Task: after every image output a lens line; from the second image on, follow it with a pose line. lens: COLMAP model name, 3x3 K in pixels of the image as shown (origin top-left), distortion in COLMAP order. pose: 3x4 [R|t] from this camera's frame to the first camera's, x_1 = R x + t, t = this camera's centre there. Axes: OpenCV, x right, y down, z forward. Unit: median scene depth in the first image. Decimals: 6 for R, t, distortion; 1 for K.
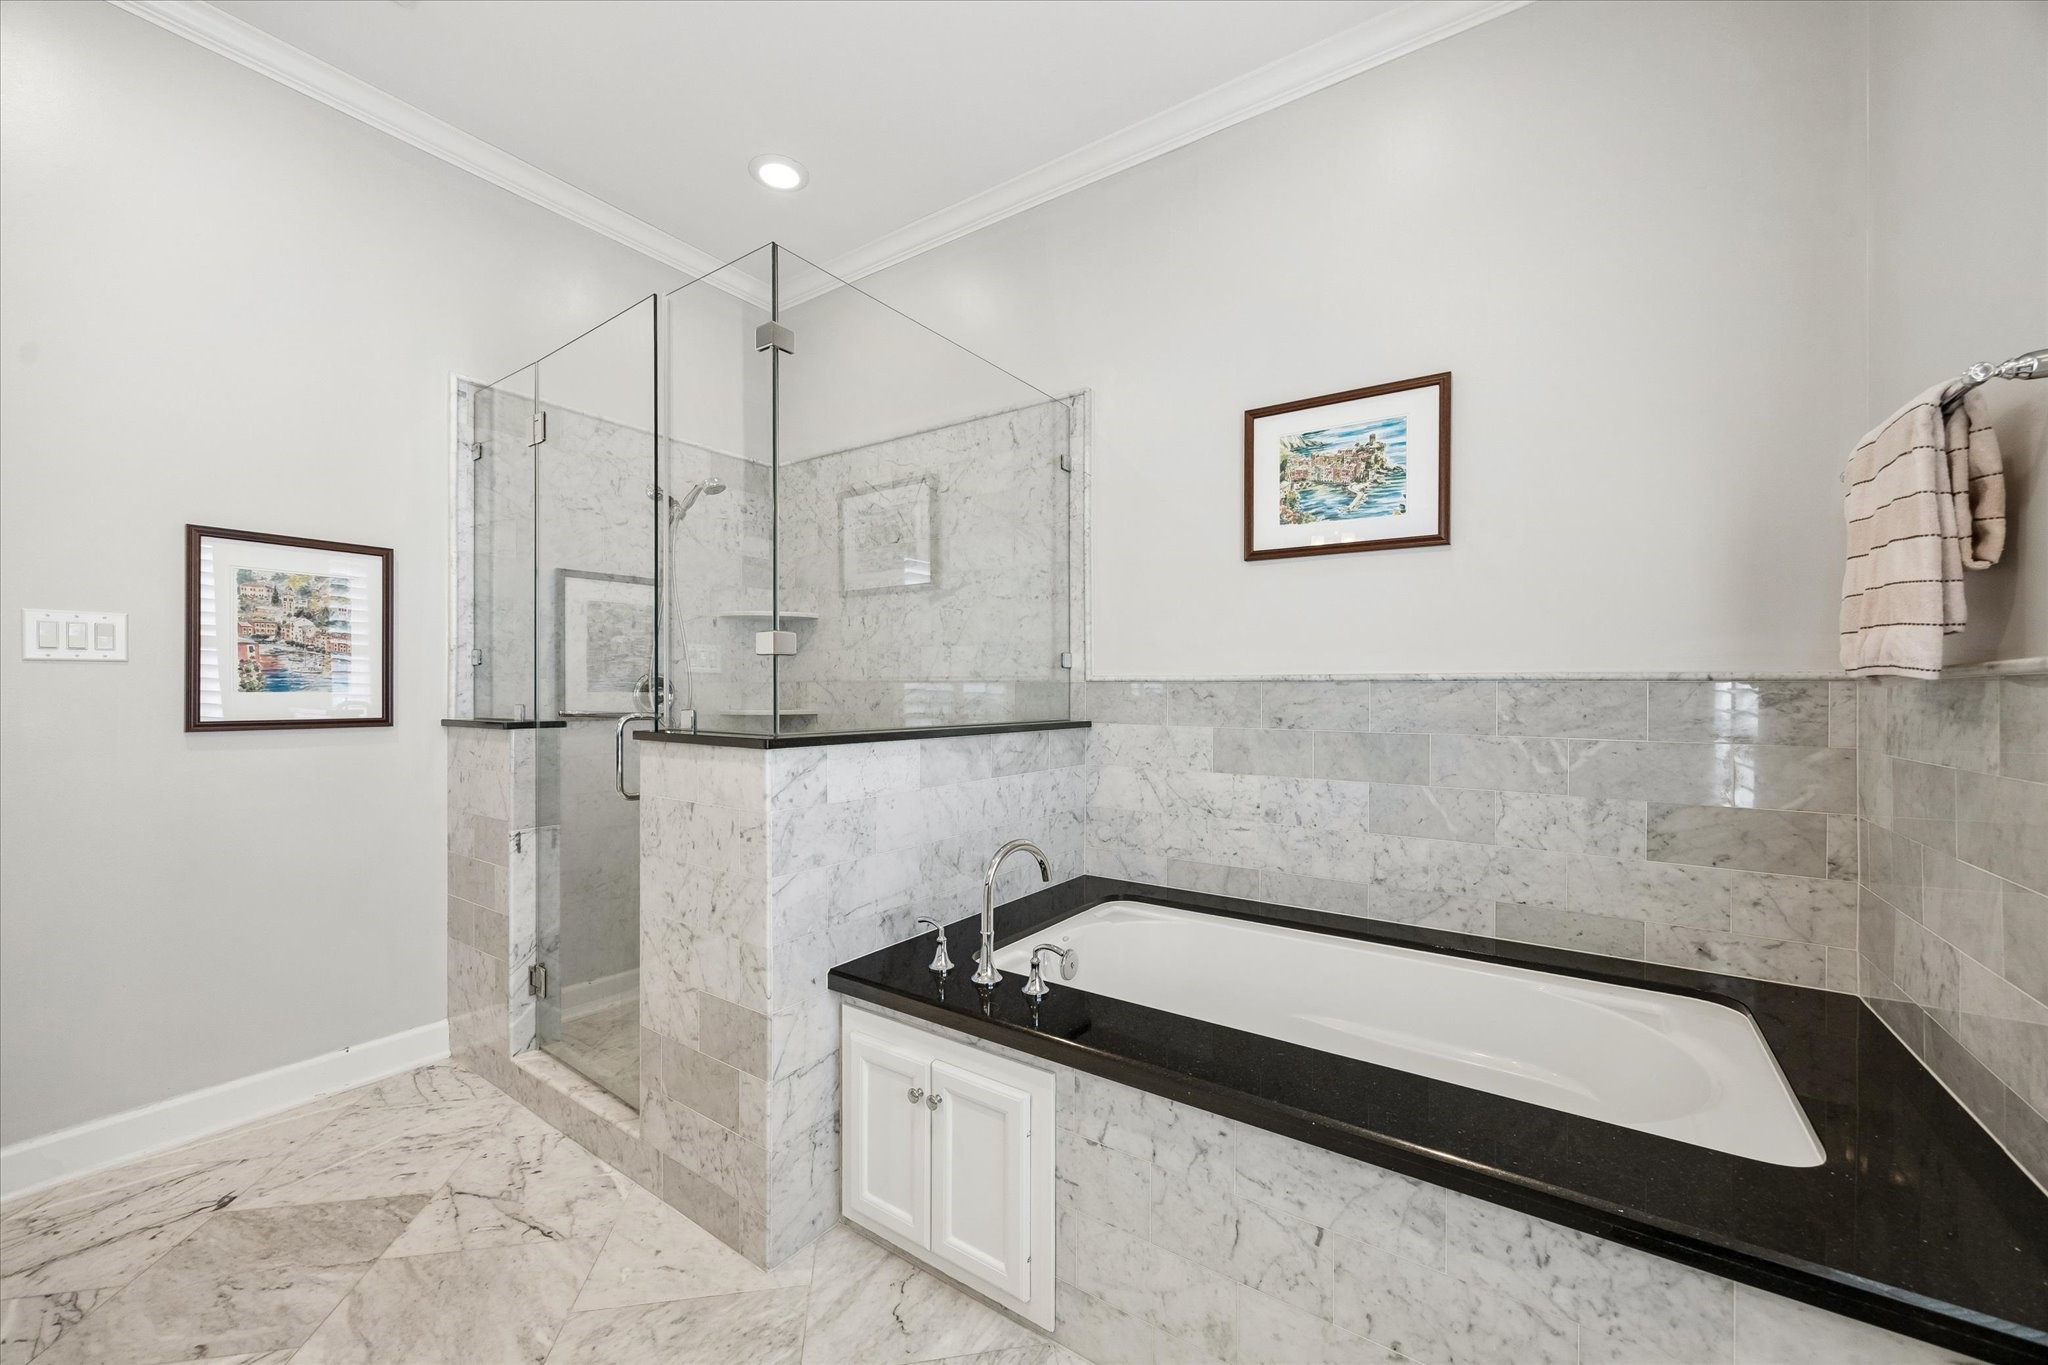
lens RADIAL K [[795.4, 0, 1023.7], [0, 795.4, 688.6], [0, 0, 1]] dist [-0.004309, -0.000106]
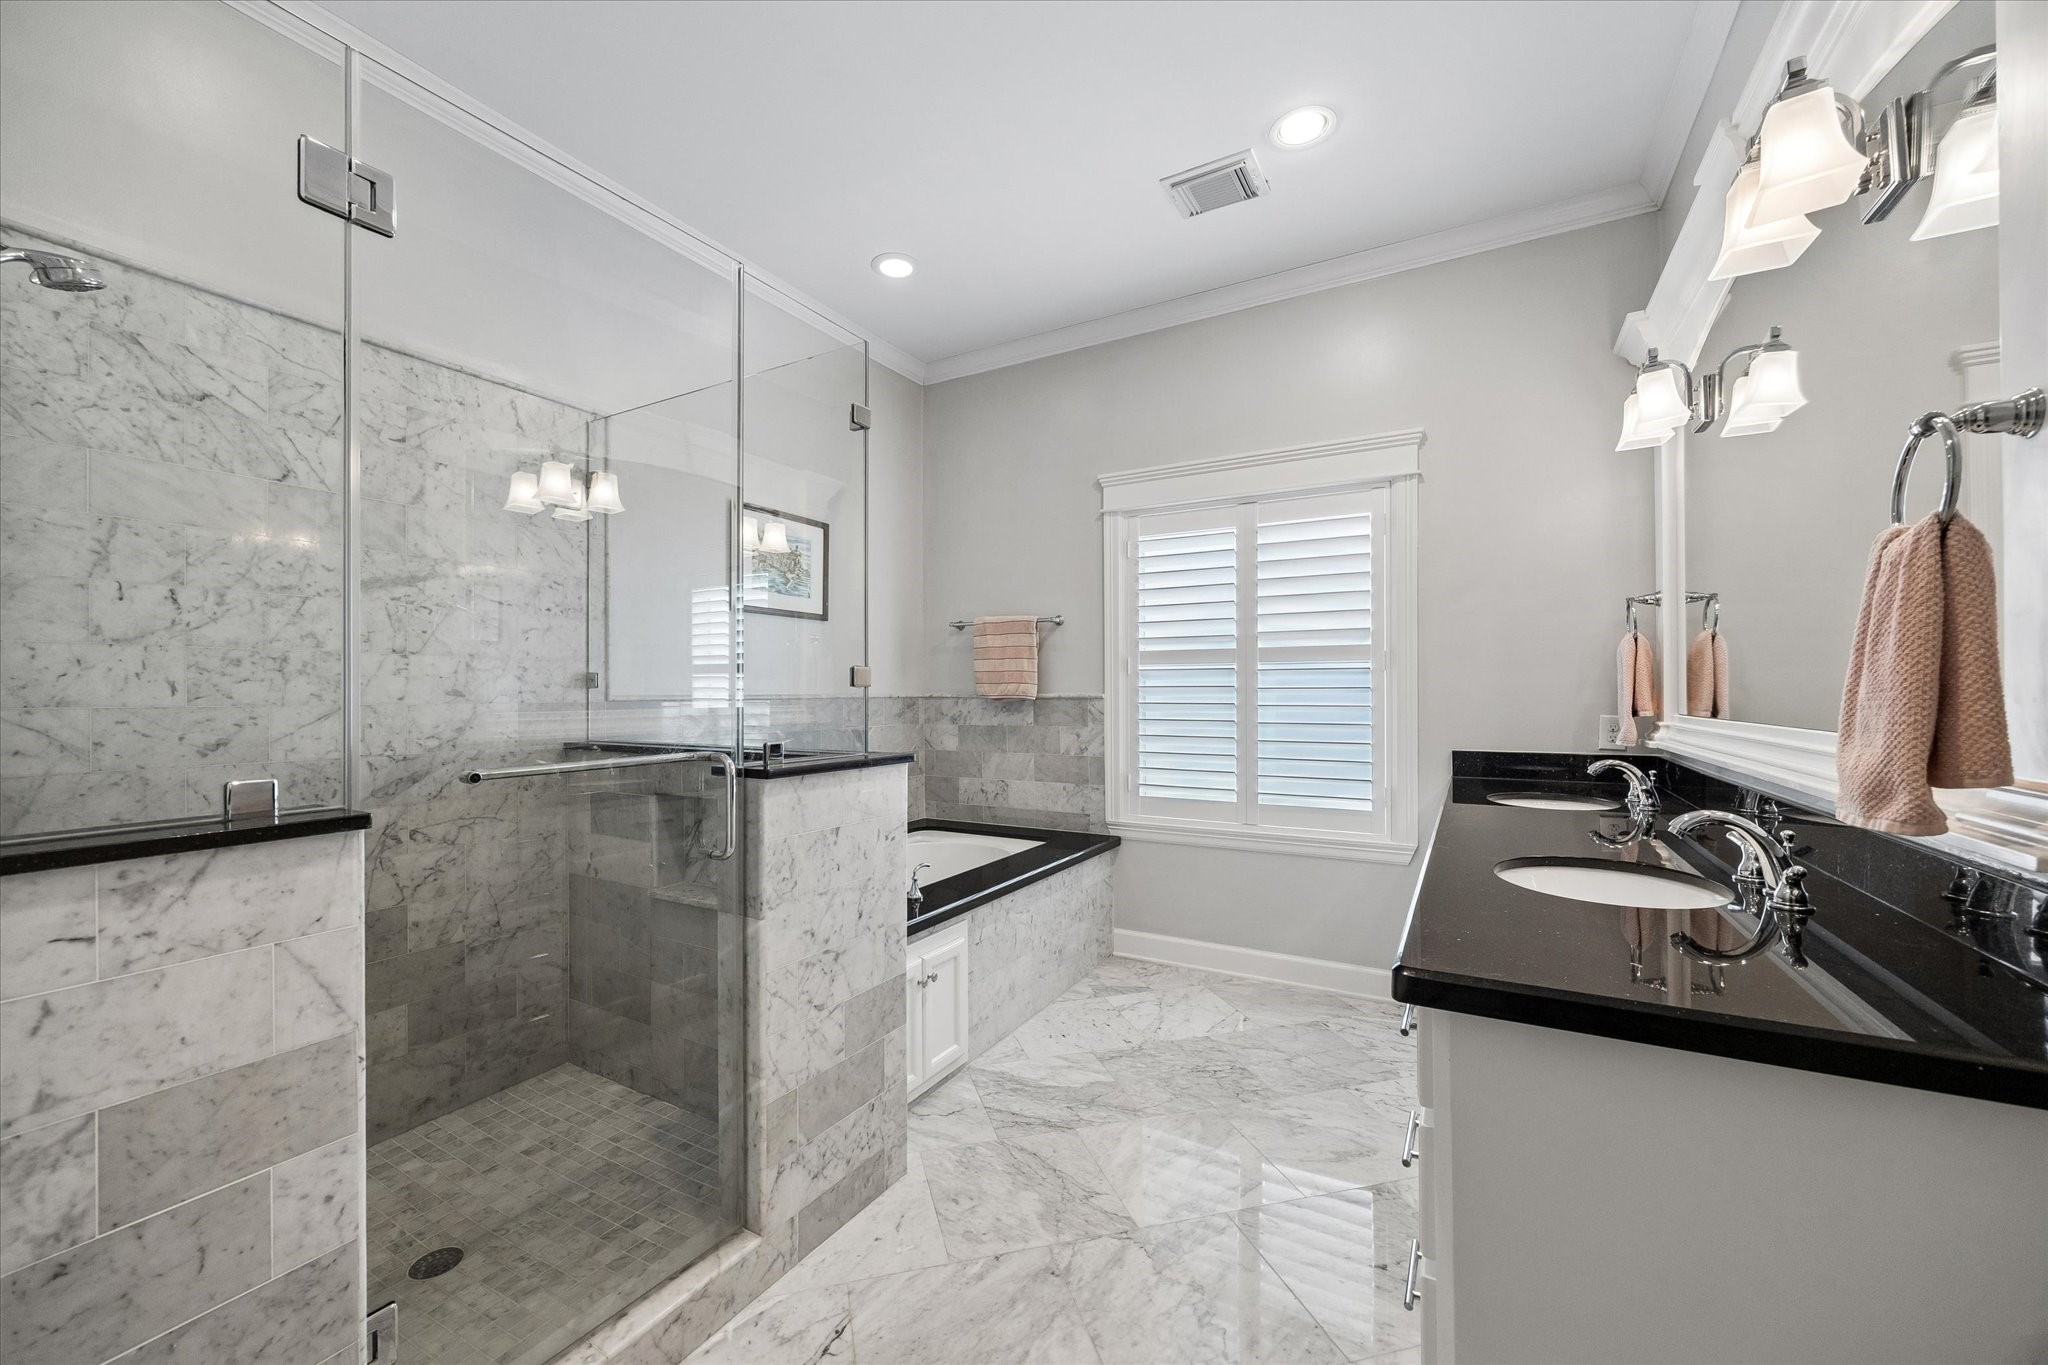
lens RADIAL K [[795.4, 0, 1024.7], [0, 795.4, 686.3], [0, 0, 1]] dist [-0.004309, -0.000106]
pose [[-0.094165, 0.002581, 0.995553, -1.461056], [0.001061, 0.999996, -0.002492, -0.037826], [-0.995556, 0.000822, -0.094168, 0.843910]]
